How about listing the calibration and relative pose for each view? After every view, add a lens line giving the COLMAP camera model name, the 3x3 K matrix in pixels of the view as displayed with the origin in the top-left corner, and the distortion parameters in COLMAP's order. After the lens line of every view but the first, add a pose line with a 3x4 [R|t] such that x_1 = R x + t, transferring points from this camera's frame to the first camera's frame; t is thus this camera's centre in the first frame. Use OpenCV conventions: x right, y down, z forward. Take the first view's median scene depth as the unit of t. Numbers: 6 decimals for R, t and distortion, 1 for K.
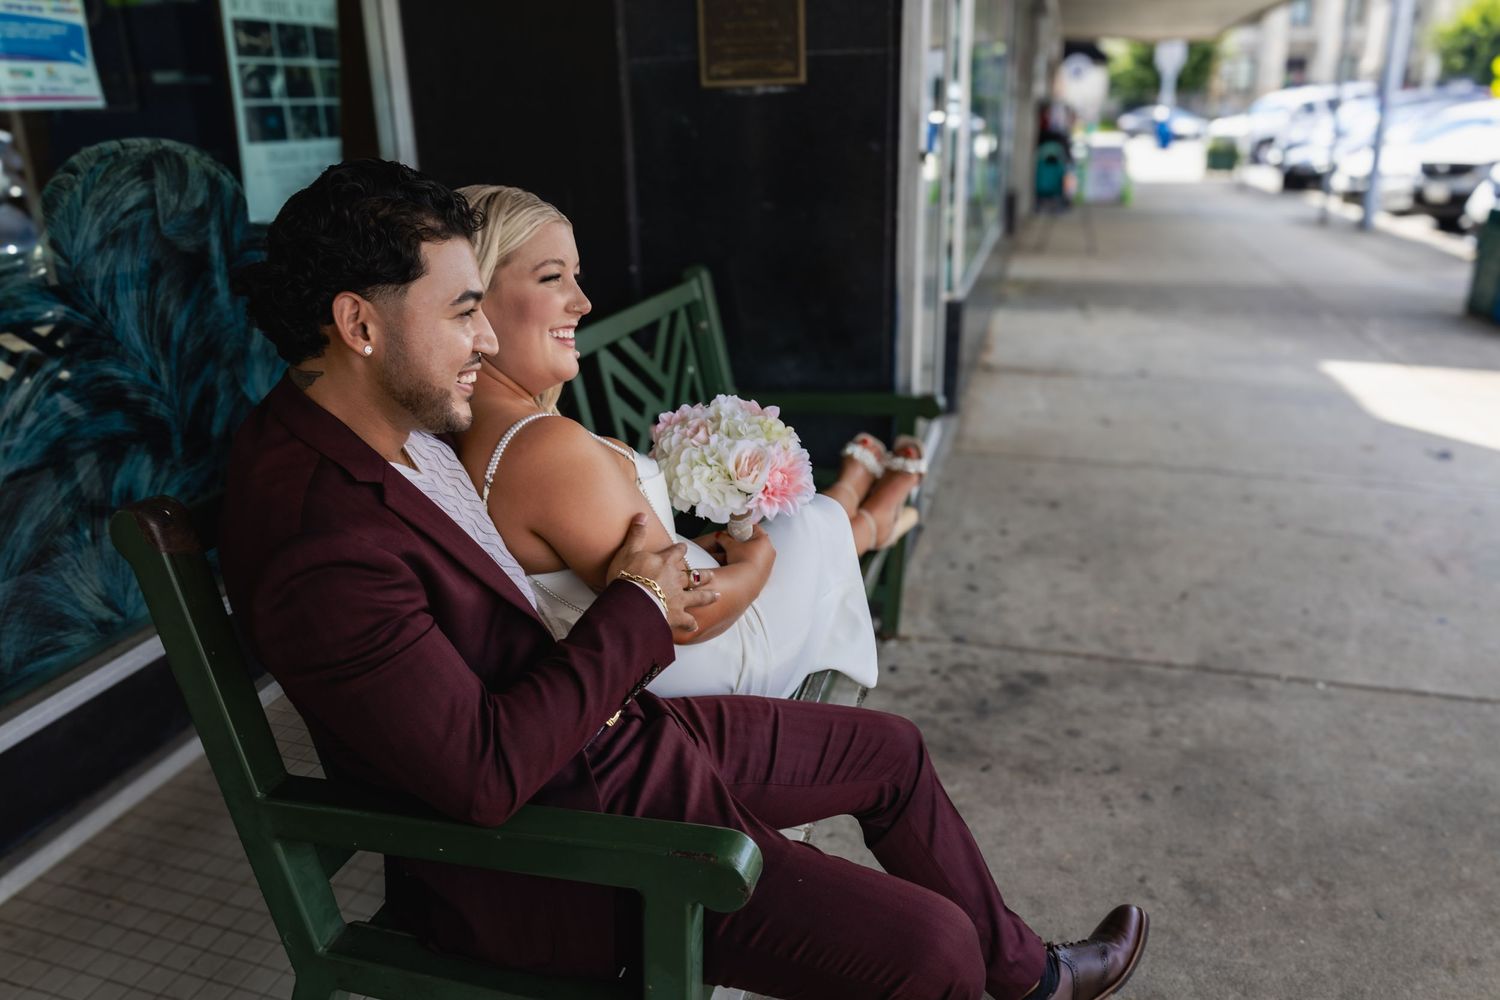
lens RADIAL K [[1058.8, 0, 756.3], [0, 1058.8, 498.1], [0, 0, 1]] dist [-0.039413, 0.003586]
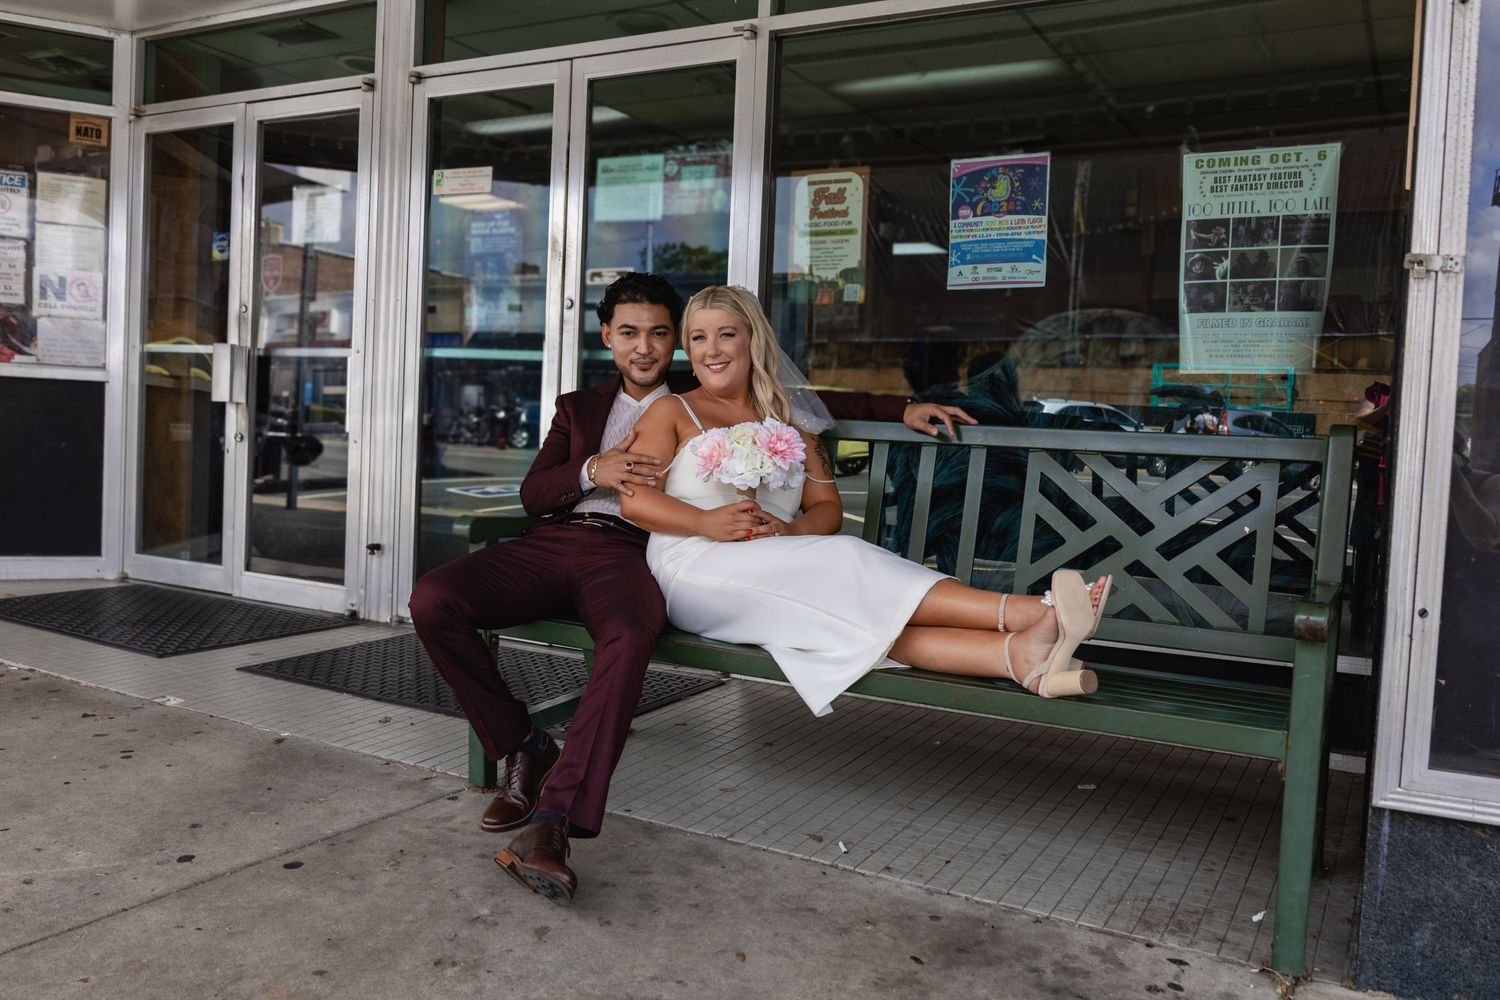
lens RADIAL K [[1243.5, 0, 749.8], [0, 1243.5, 502.5], [0, 0, 1]] dist [-0.032060, 0.006567]
pose [[-0.231932, 0.059868, -0.970888, 1.112272], [-0.365325, 0.919678, 0.143982, -0.151742], [0.901524, 0.388083, -0.191431, 0.901610]]
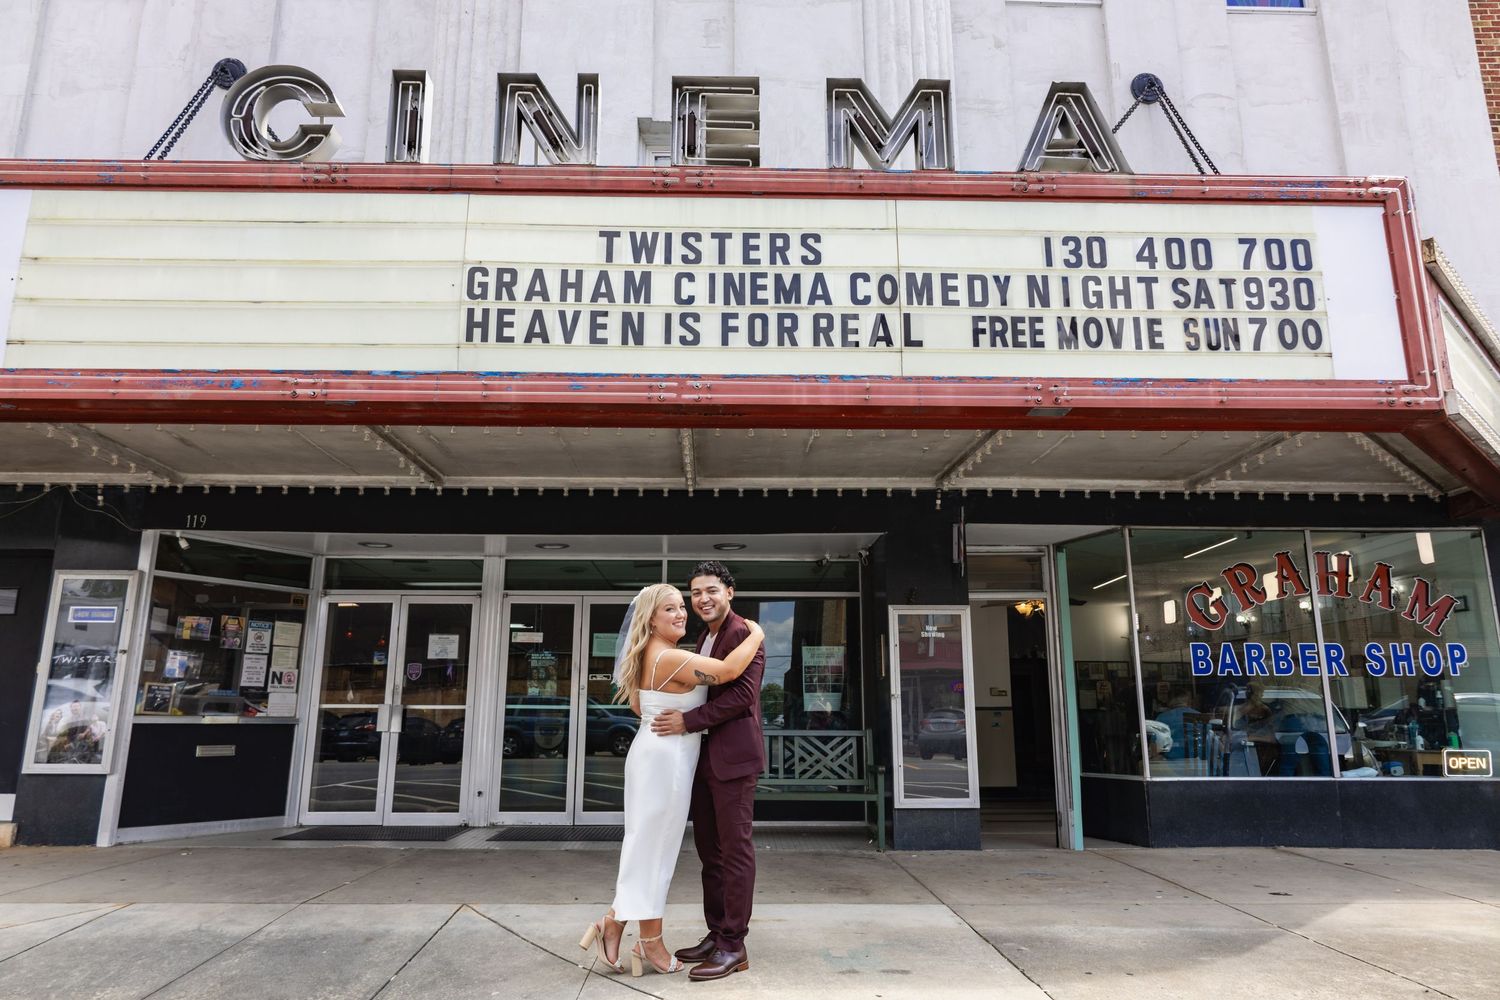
lens RADIAL K [[992.2, 0, 756.6], [0, 992.2, 499.5], [0, 0, 1]] dist [0.001385, -0.001293]
pose [[0.304078, -0.194462, -0.932589, 3.457219], [-0.322890, 0.899960, -0.292939, 0.211373], [0.896258, 0.390200, 0.210868, -0.362772]]
